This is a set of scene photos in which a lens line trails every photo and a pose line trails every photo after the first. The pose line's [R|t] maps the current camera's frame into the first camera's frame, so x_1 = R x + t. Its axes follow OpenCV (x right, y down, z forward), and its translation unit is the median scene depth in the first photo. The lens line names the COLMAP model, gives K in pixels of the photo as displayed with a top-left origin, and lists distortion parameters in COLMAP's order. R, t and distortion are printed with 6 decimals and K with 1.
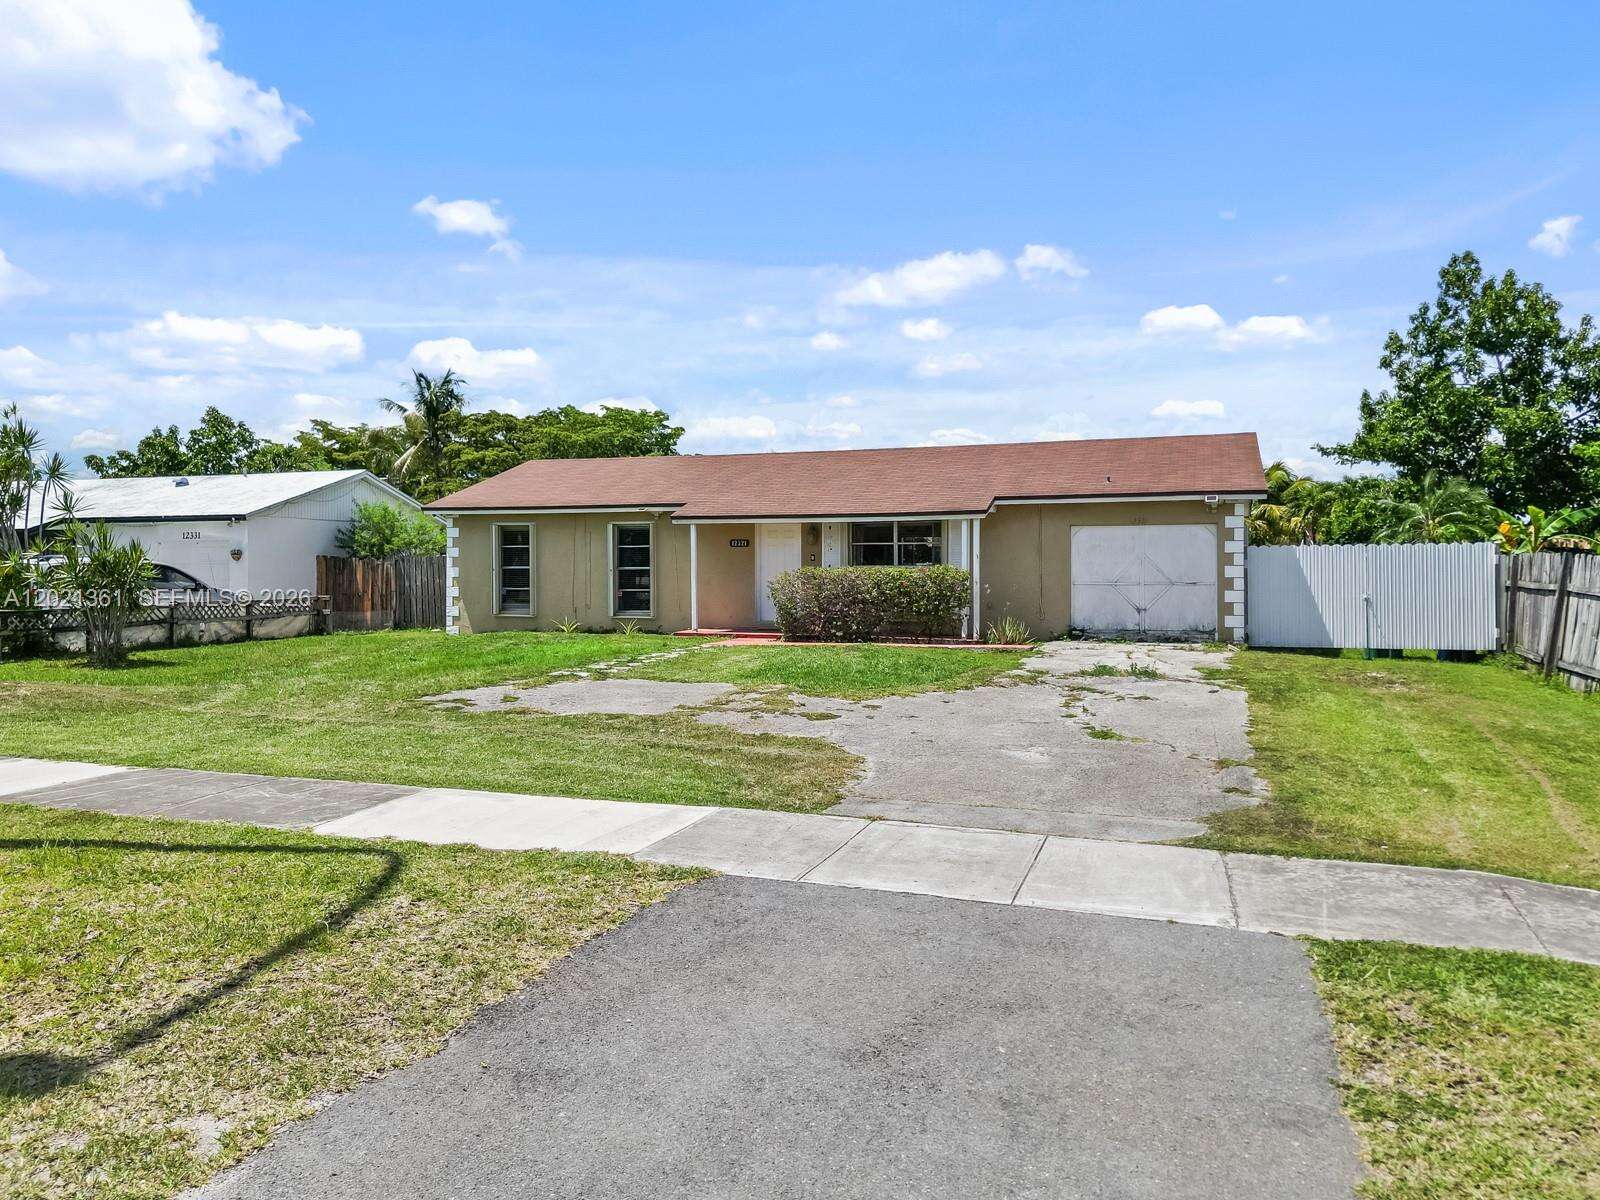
lens RADIAL K [[1141.4, 0, 799.8], [0, 1141.4, 588.6], [0, 0, 1]] dist [0.037675, -0.001525]
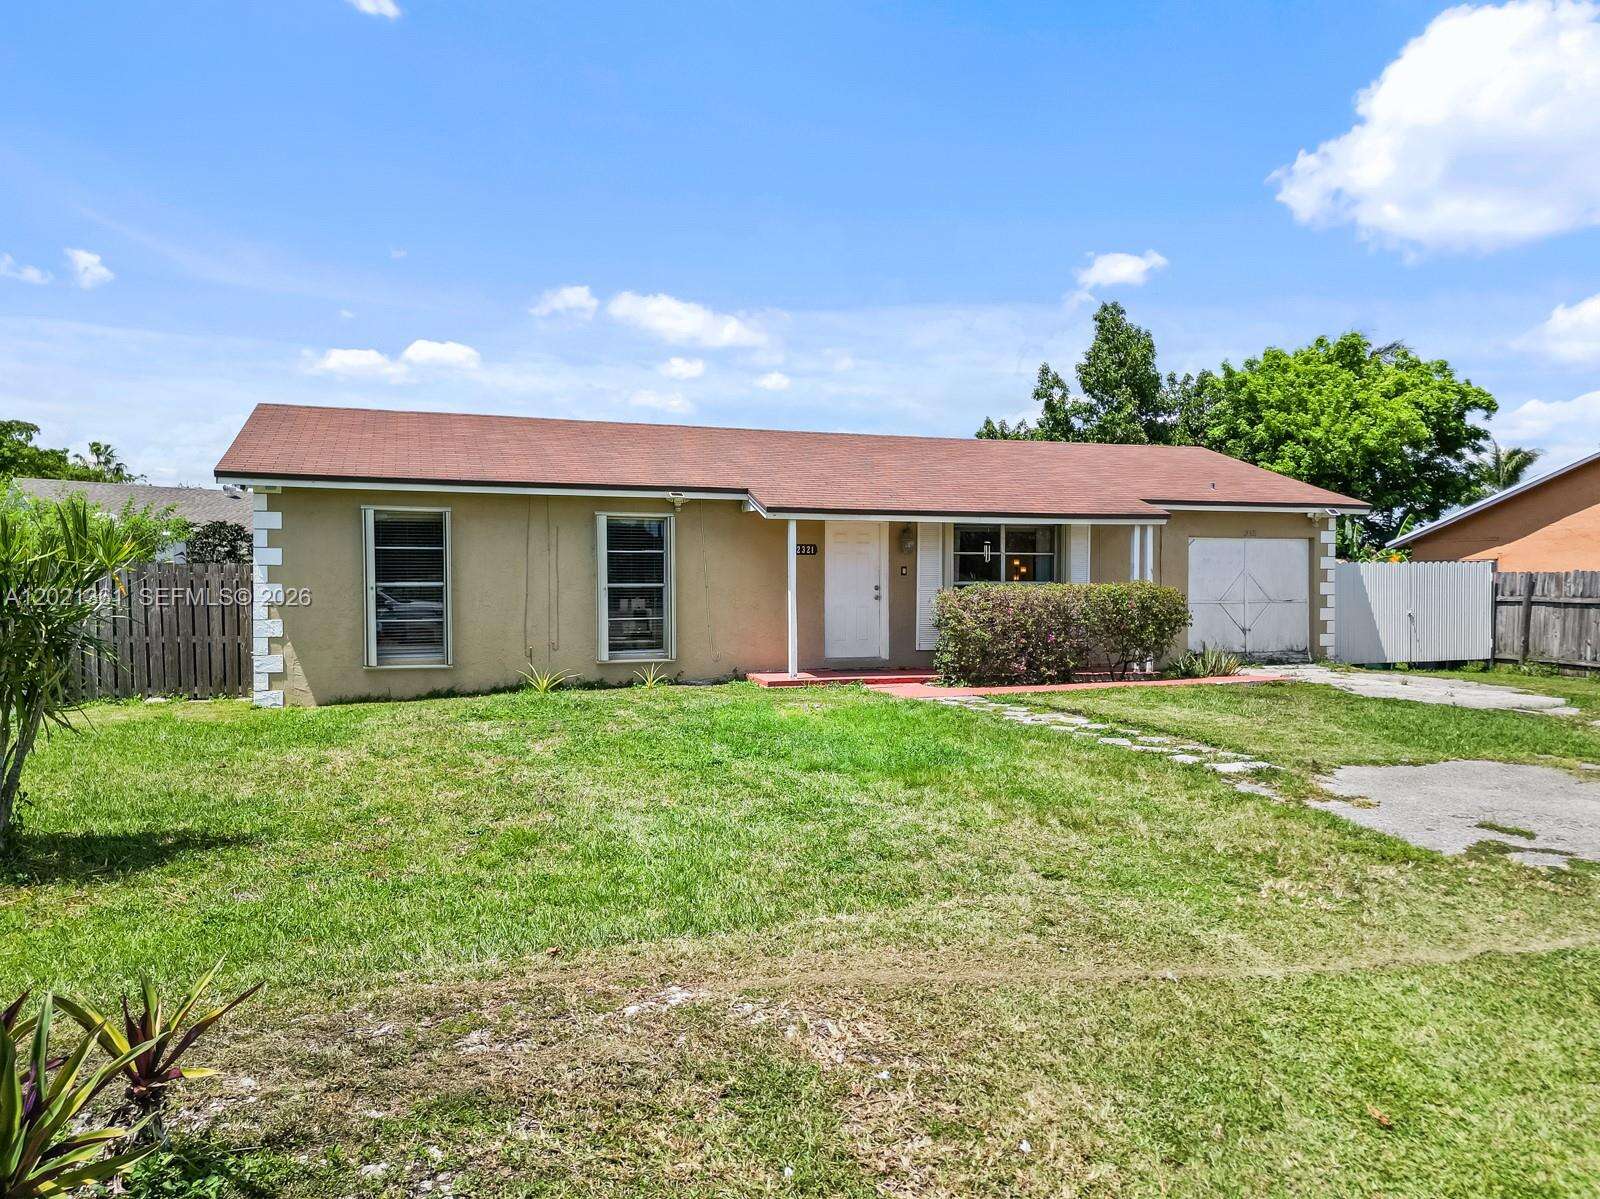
lens RADIAL K [[1141.4, 0, 800.2], [0, 1141.4, 608.9], [0, 0, 1]] dist [0.037675, -0.001525]
pose [[0.779502, -0.013384, 0.626257, -0.512121], [0.011604, 0.999909, 0.006925, -0.008448], [-0.626292, 0.001869, 0.779586, 0.467114]]
